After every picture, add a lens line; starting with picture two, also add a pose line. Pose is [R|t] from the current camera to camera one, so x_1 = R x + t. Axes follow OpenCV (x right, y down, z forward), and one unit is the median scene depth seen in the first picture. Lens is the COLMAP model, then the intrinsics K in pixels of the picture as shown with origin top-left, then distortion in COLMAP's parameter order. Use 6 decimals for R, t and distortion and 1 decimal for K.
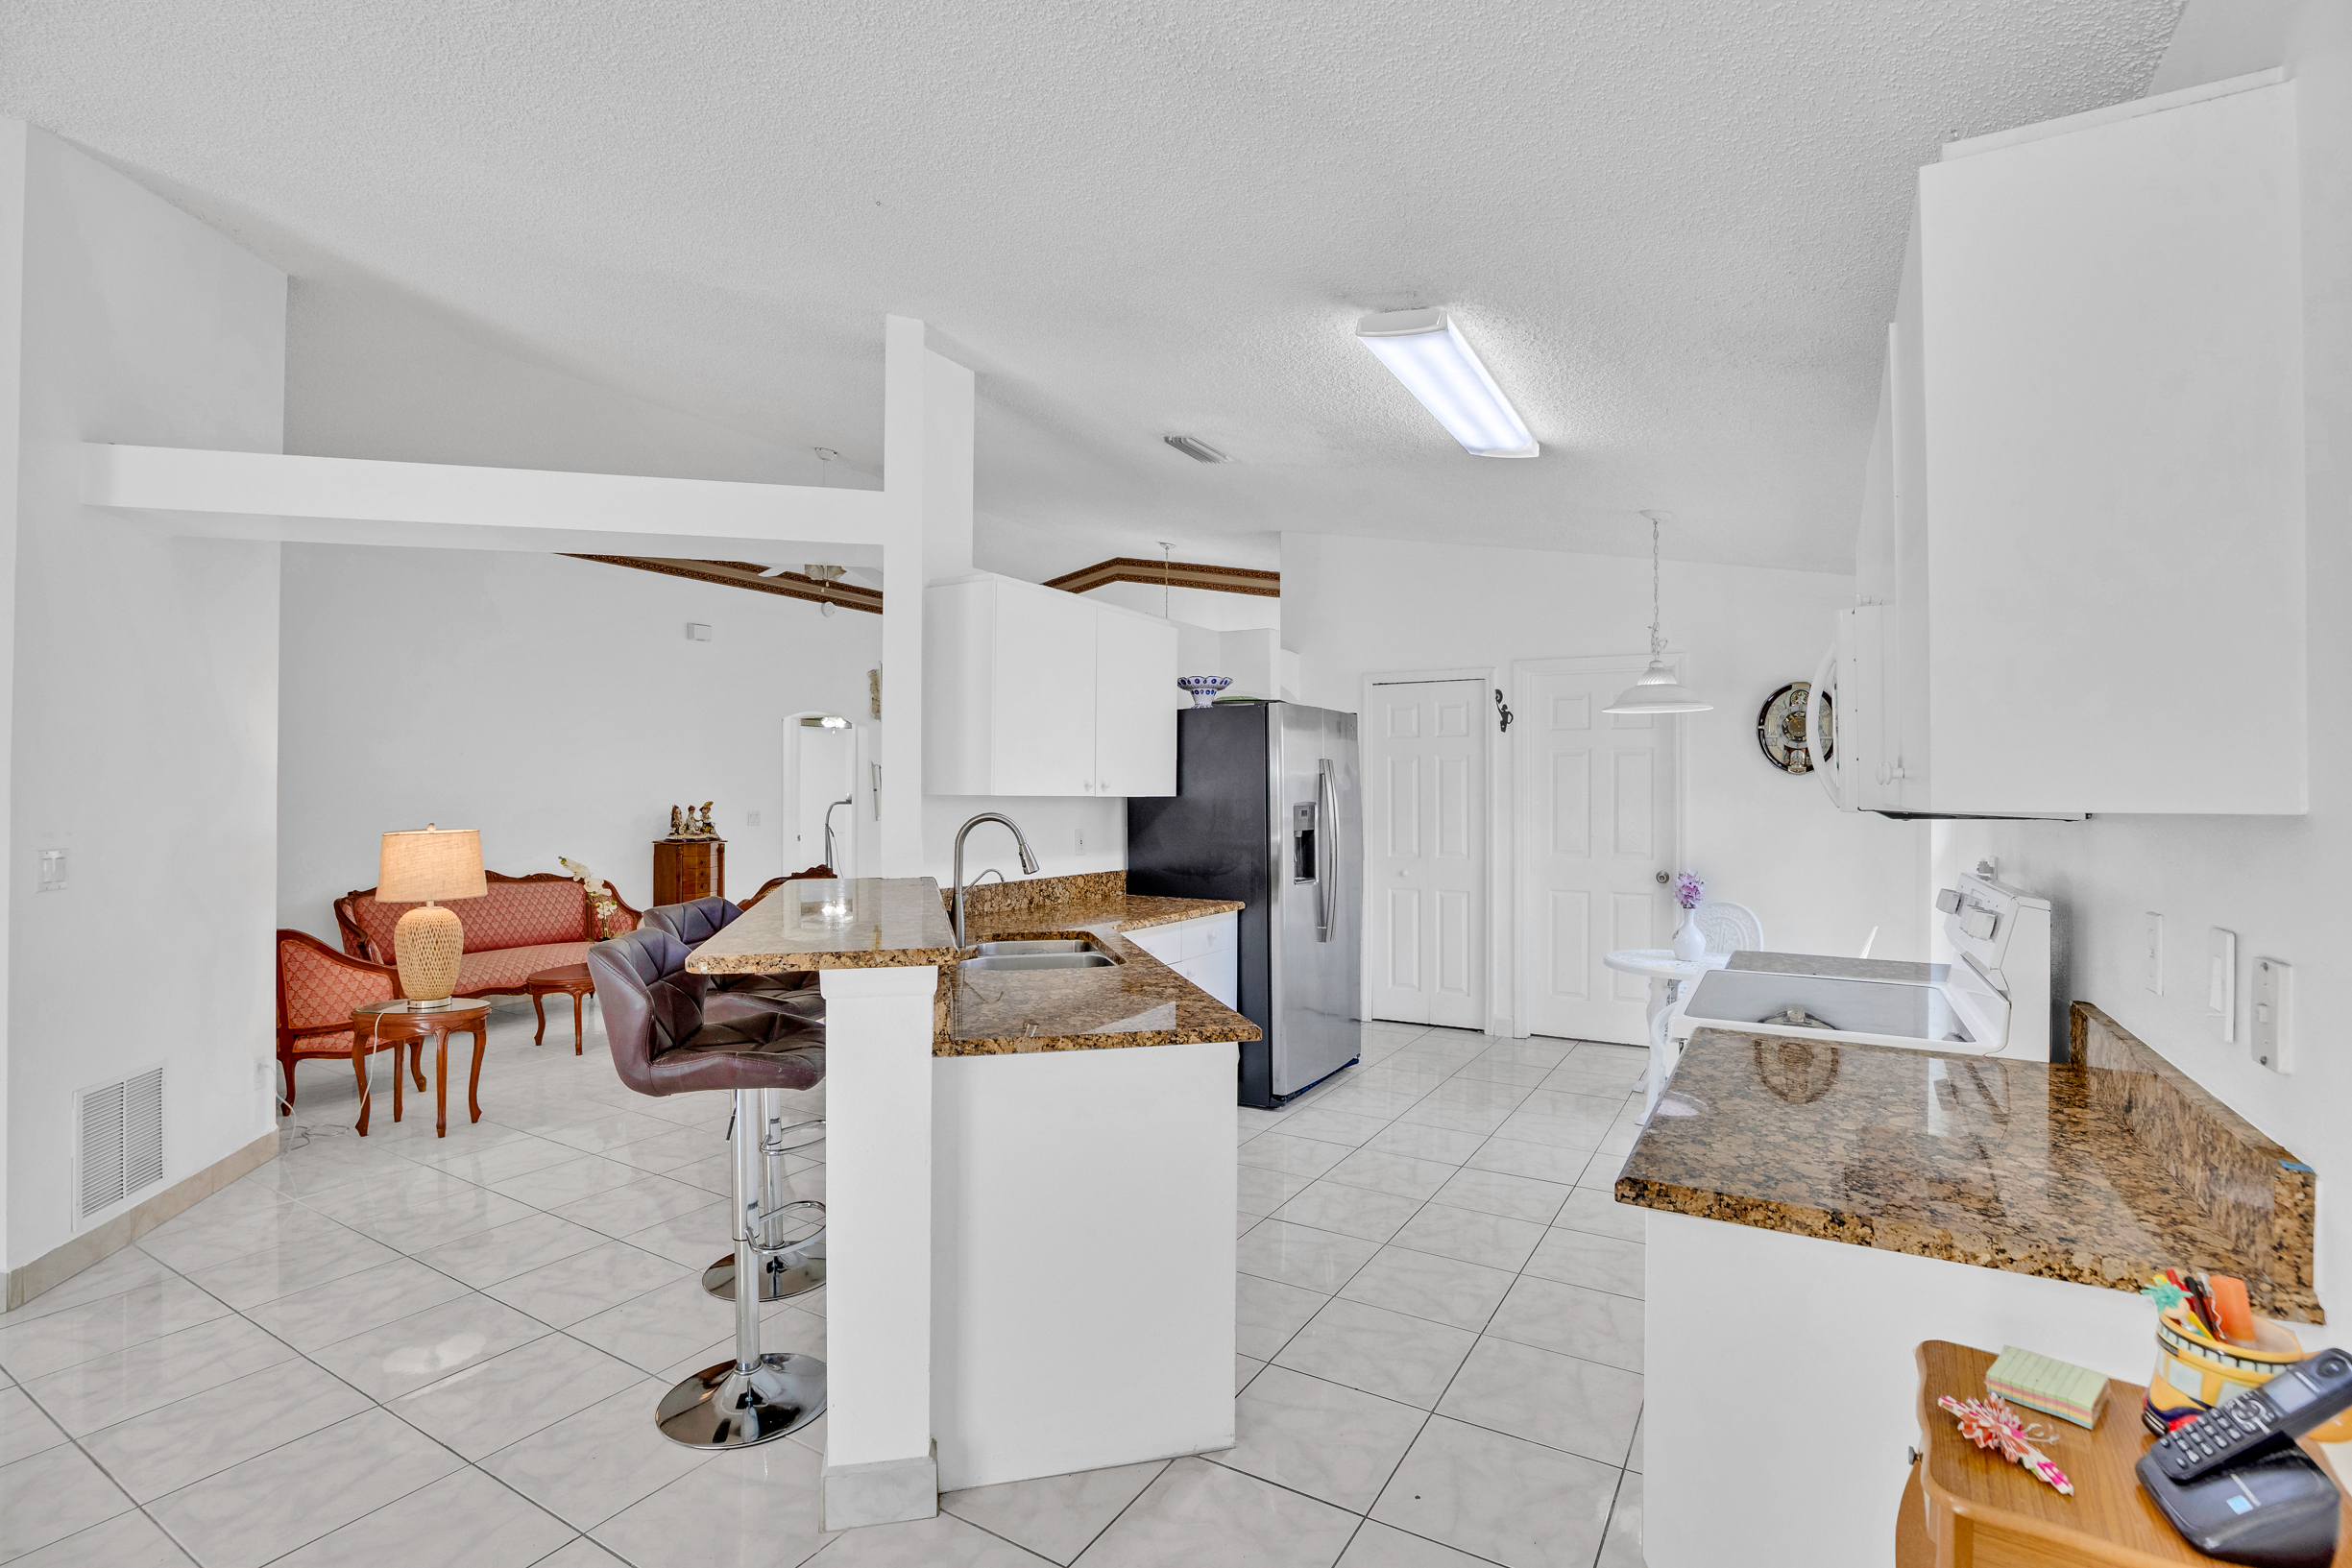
lens RADIAL K [[1080.1, 0, 1180.8], [0, 1080.1, 773.1], [0, 0, 1]] dist [-0.038173, 0.009606]
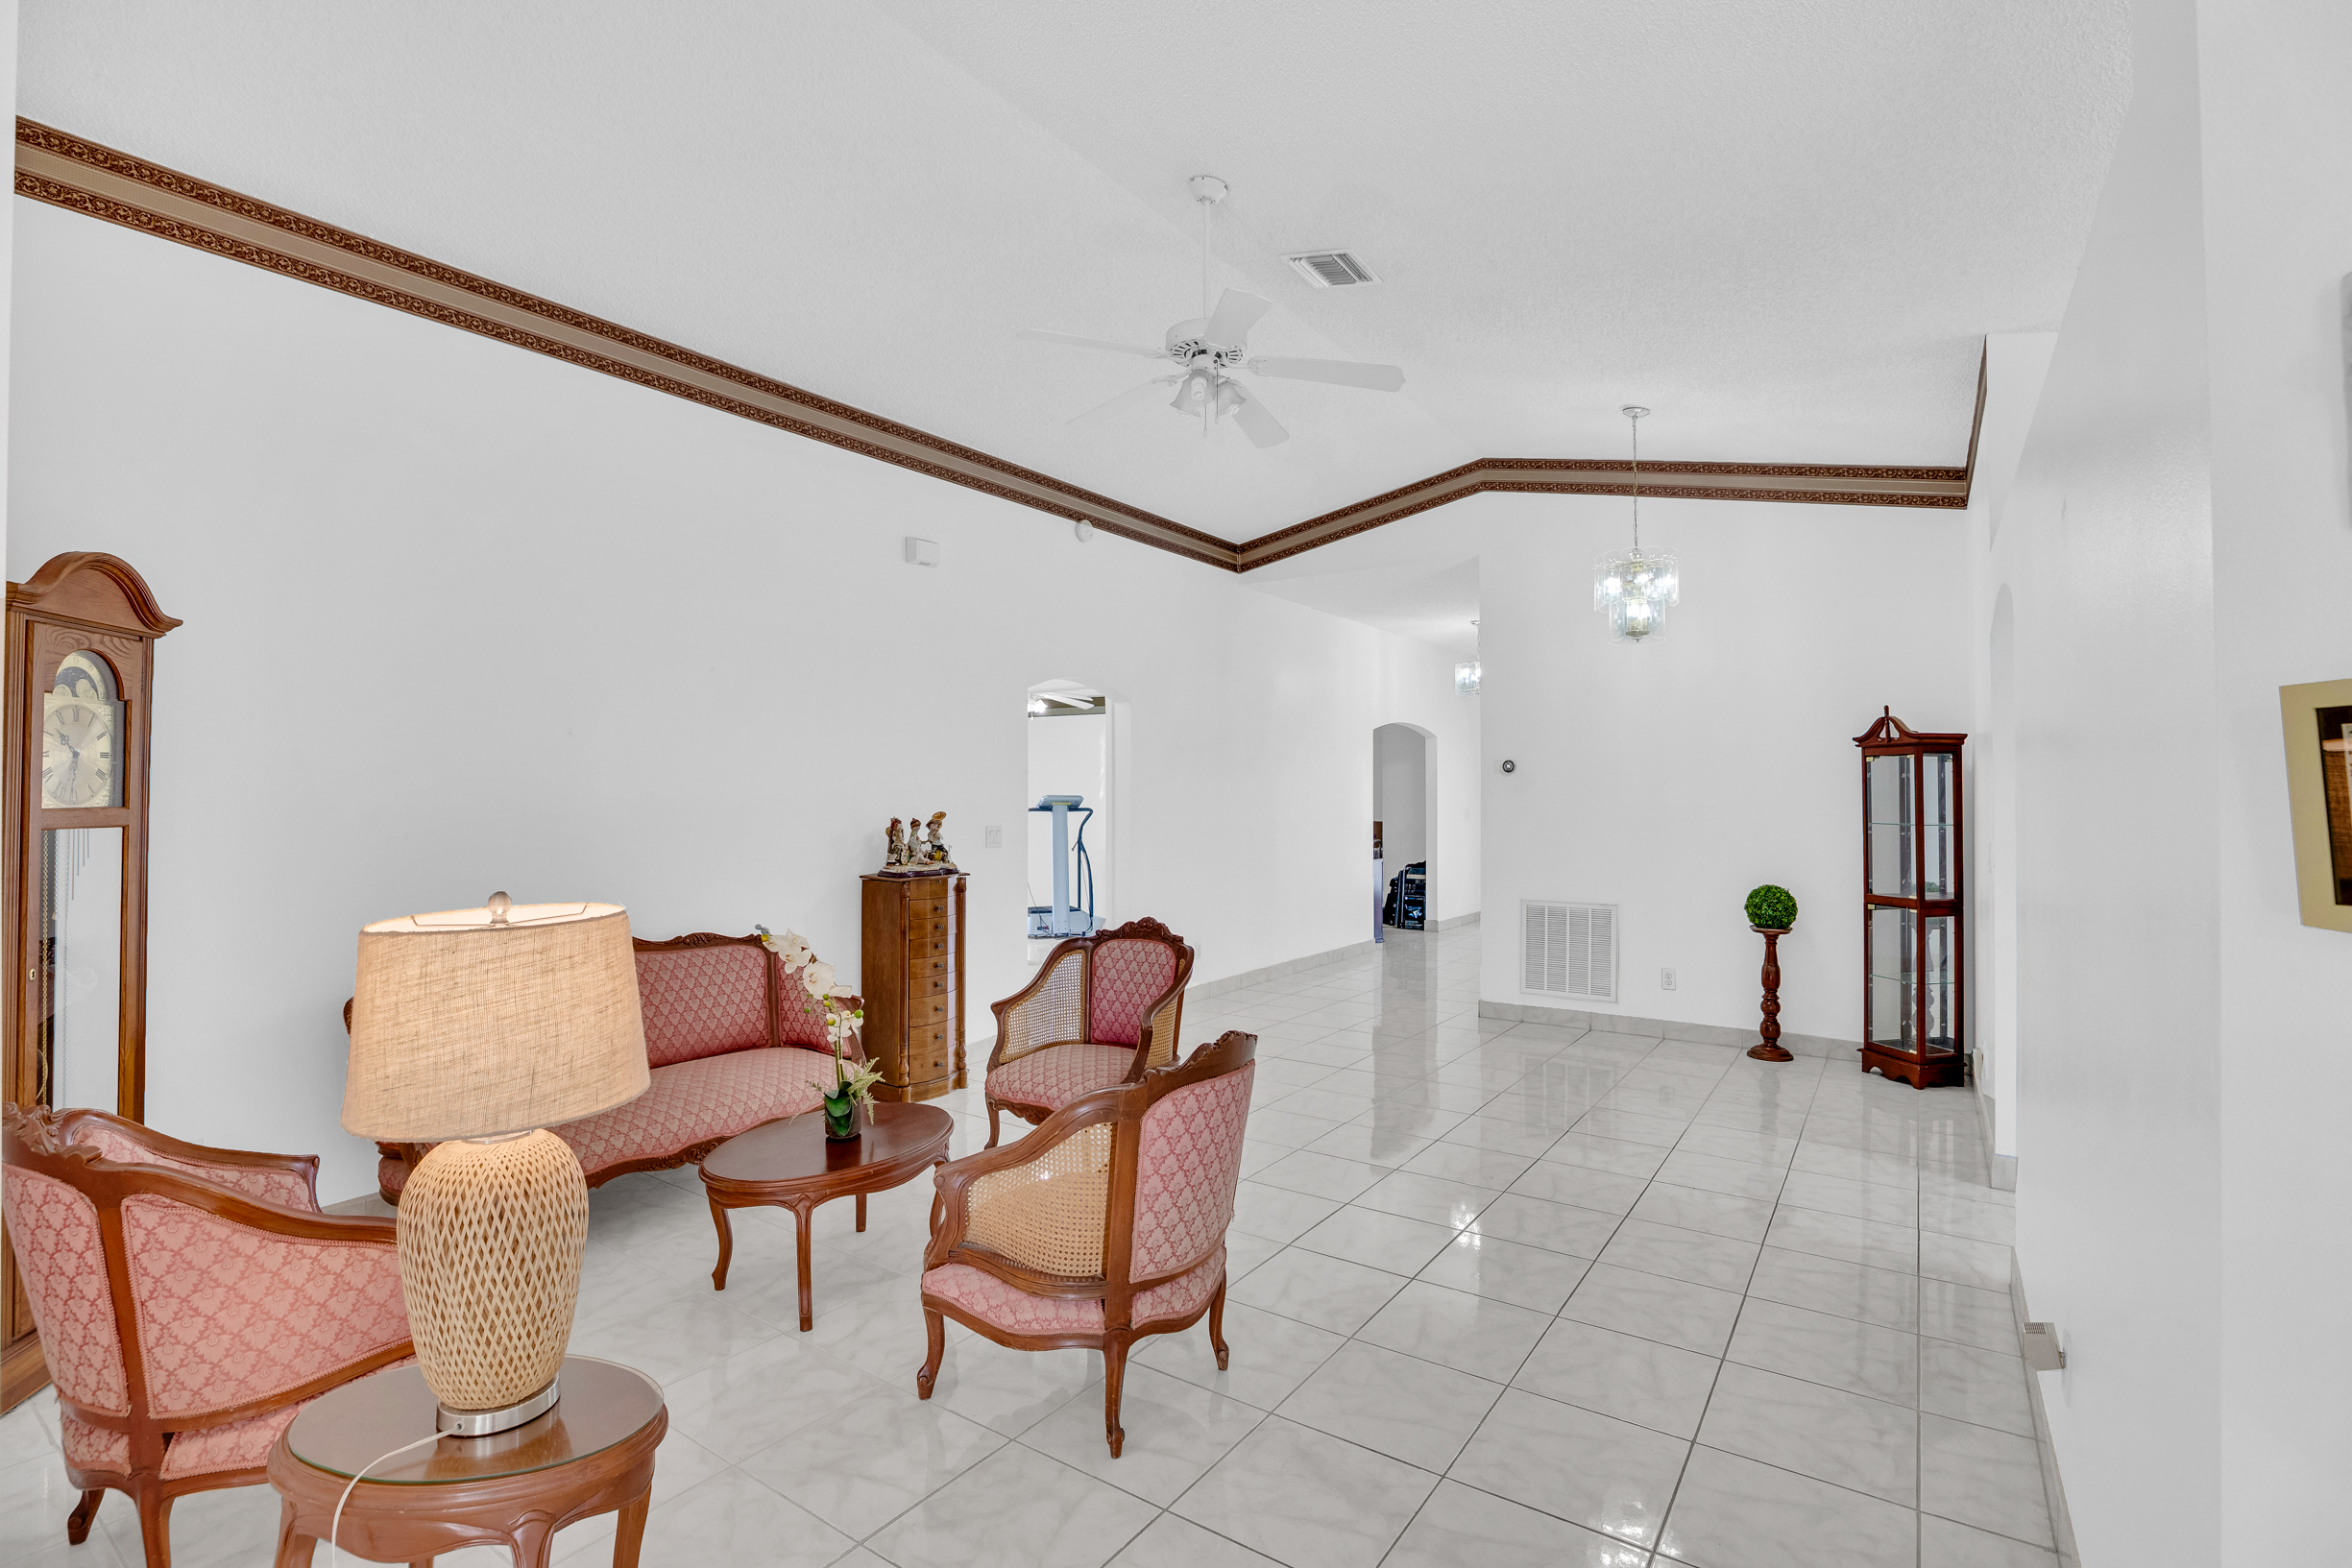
lens RADIAL K [[1080.1, 0, 1184.1], [0, 1080.1, 780.1], [0, 0, 1]] dist [-0.038173, 0.009606]
pose [[0.997518, -0.001697, -0.070390, -0.253087], [0.001913, 0.999994, 0.003004, 0.005542], [0.070385, -0.003131, 0.997515, 0.370383]]
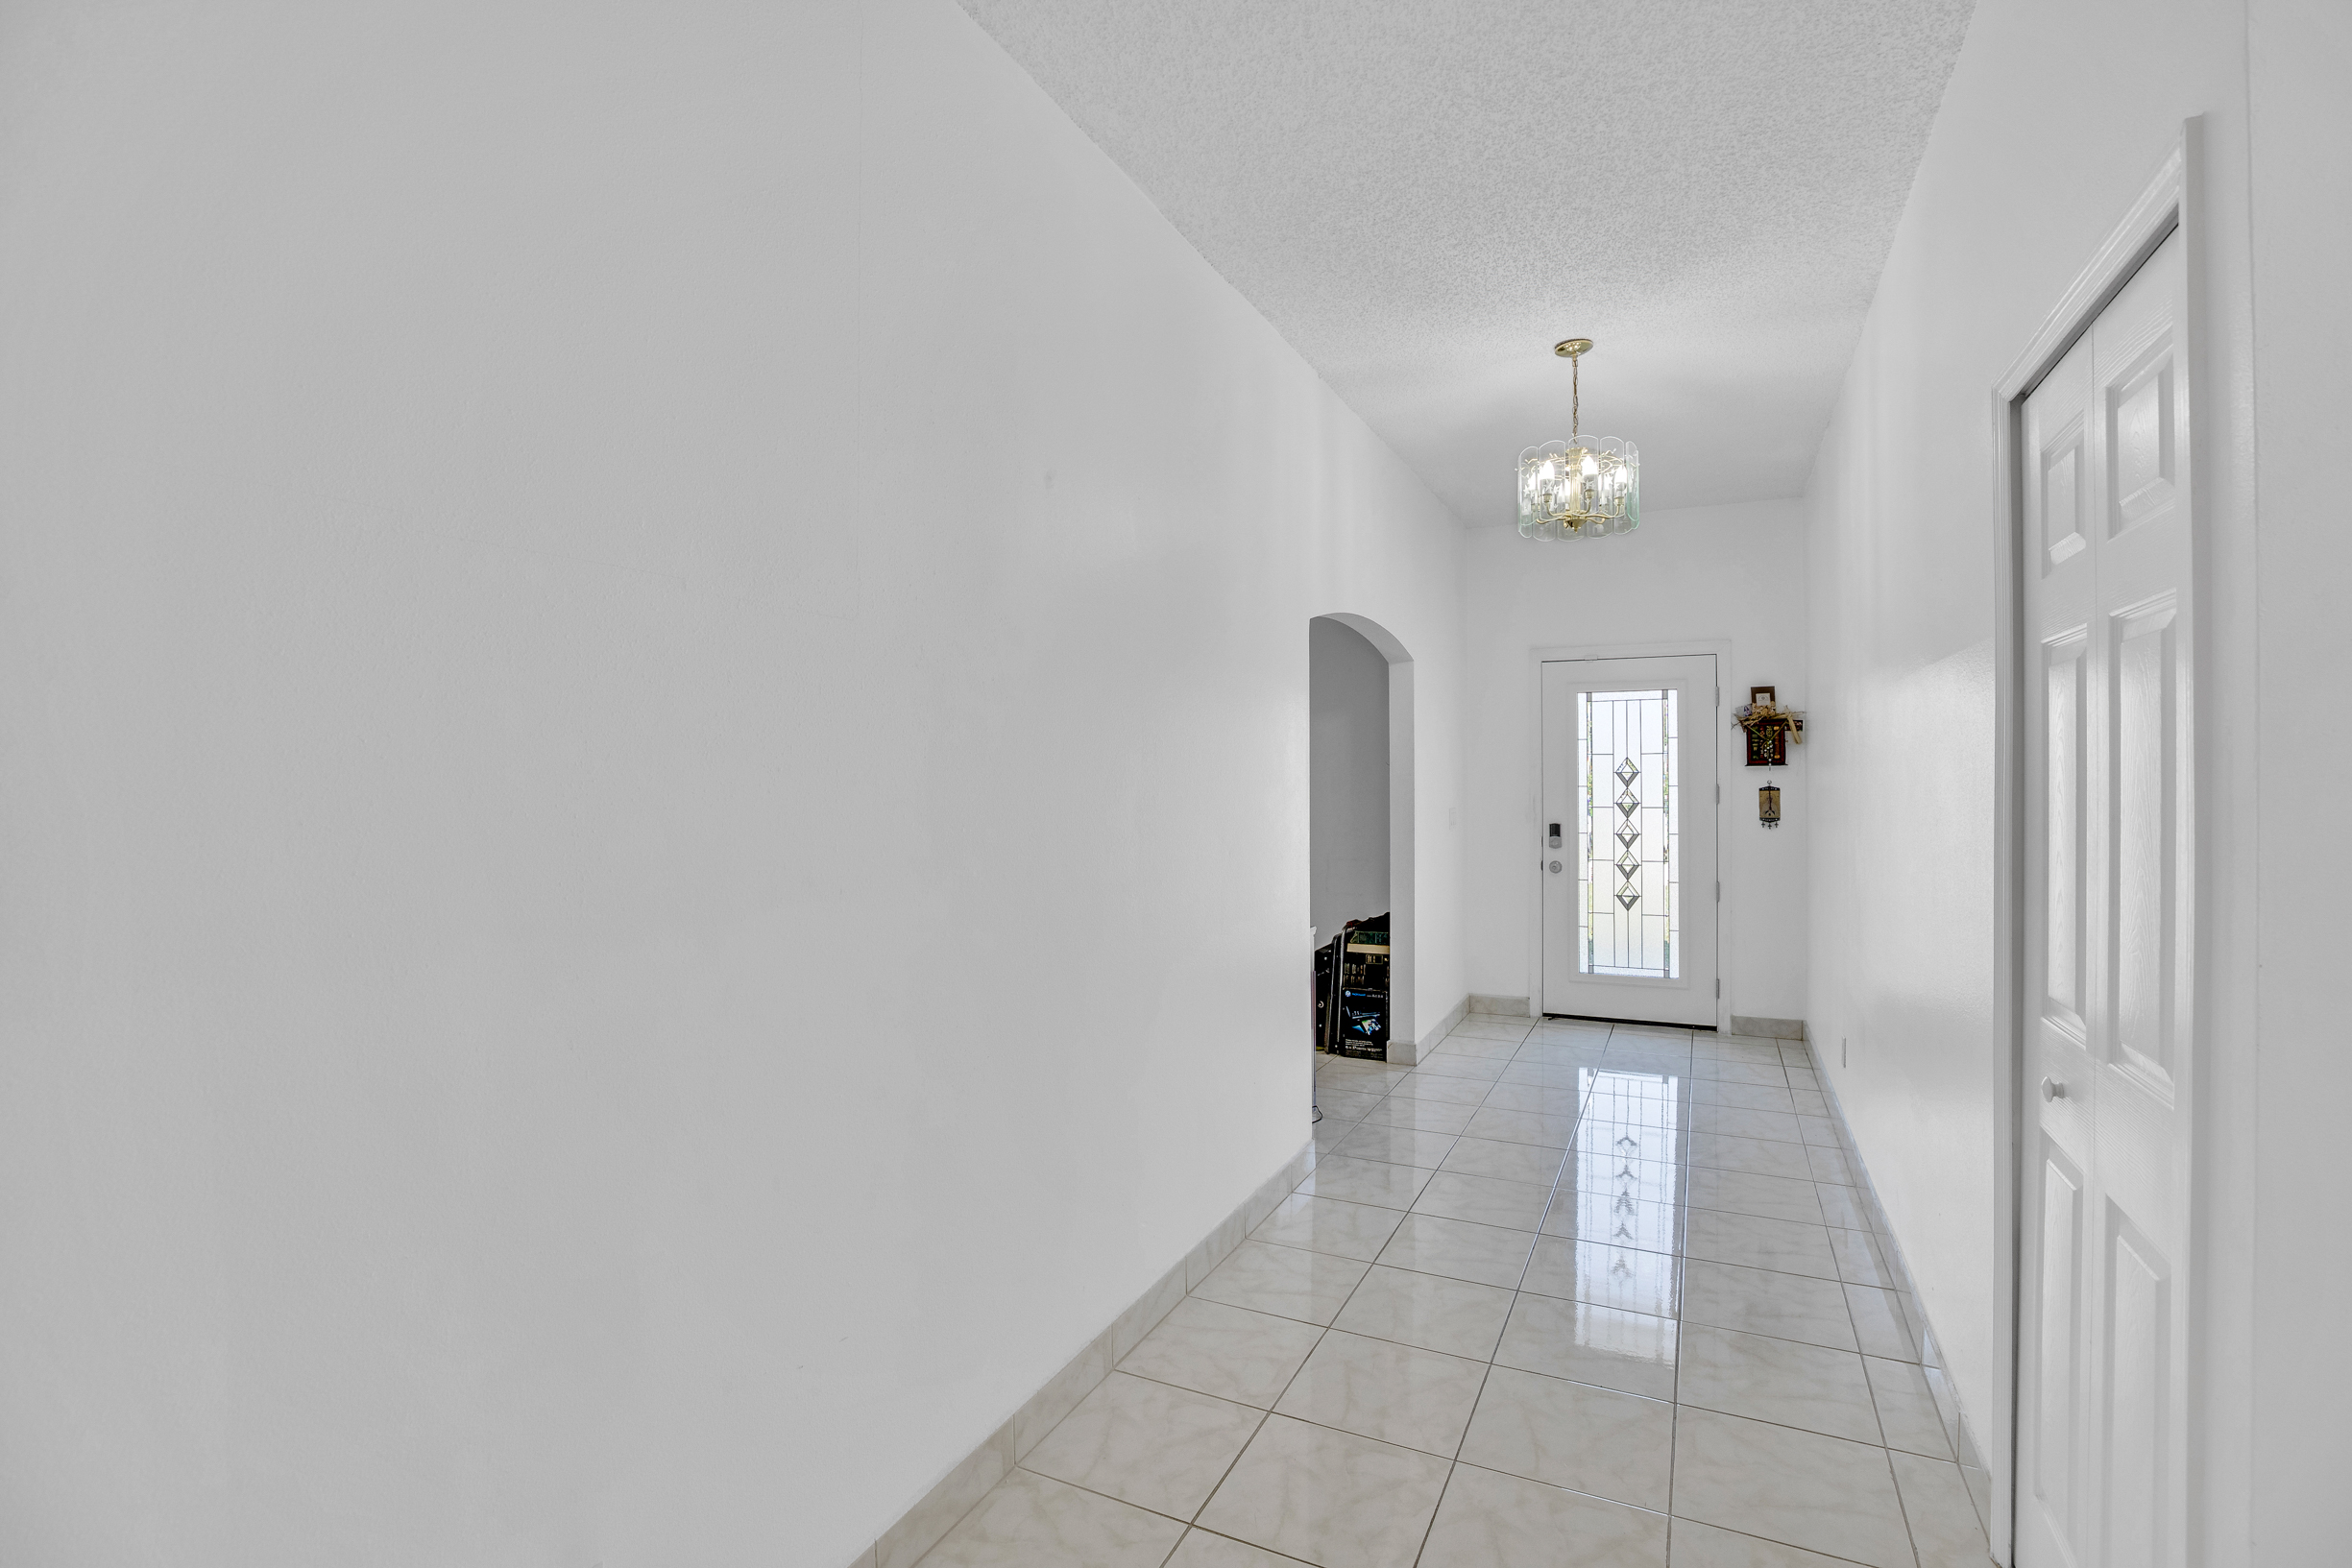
lens RADIAL K [[1080.1, 0, 1173.2], [0, 1080.1, 773.8], [0, 0, 1]] dist [-0.038173, 0.009606]
pose [[0.996221, -0.001215, 0.086847, -0.231233], [-0.000654, 0.999769, 0.021480, 0.012087], [-0.086853, -0.021456, 0.995990, 1.116099]]
